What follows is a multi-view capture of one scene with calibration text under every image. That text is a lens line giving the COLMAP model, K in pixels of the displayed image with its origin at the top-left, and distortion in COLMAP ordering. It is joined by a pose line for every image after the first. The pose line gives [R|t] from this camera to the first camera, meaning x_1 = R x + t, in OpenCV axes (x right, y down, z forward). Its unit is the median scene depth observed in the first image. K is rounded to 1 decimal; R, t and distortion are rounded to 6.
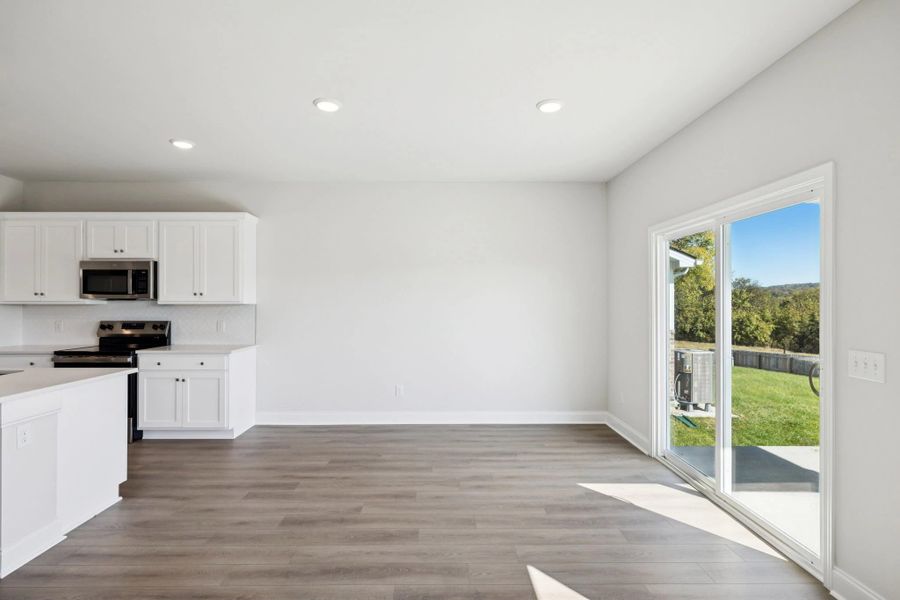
lens RADIAL K [[437.1, 0, 449.9], [0, 437.1, 299.8], [0, 0, 1]] dist [-0.008037, 0.003219]
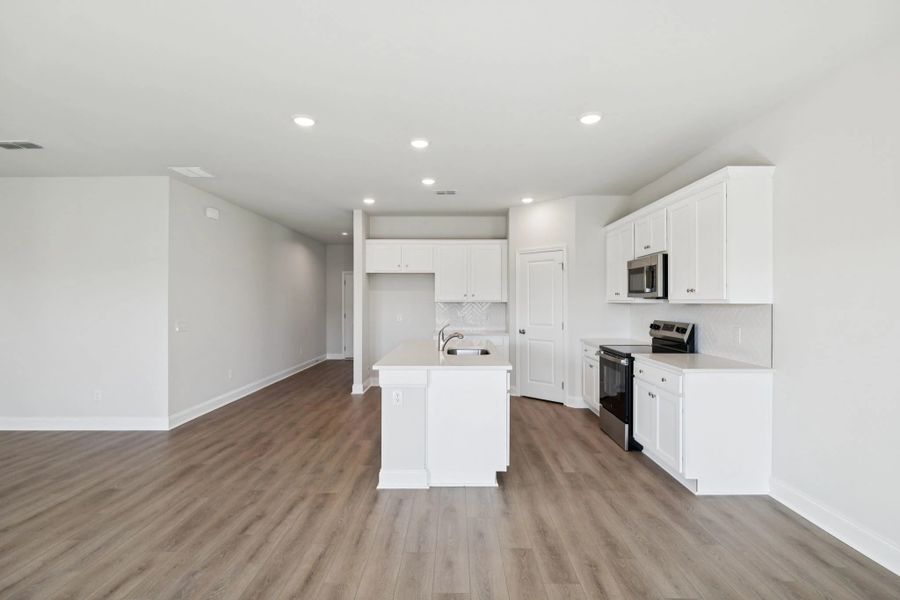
lens RADIAL K [[437.1, 0, 442.0], [0, 437.1, 303.6], [0, 0, 1]] dist [-0.008037, 0.003219]
pose [[-0.012760, 0.002305, -0.999916, 0.203380], [0.007129, 0.999972, 0.002214, 0.005375], [0.999893, -0.007100, -0.012776, 0.567405]]
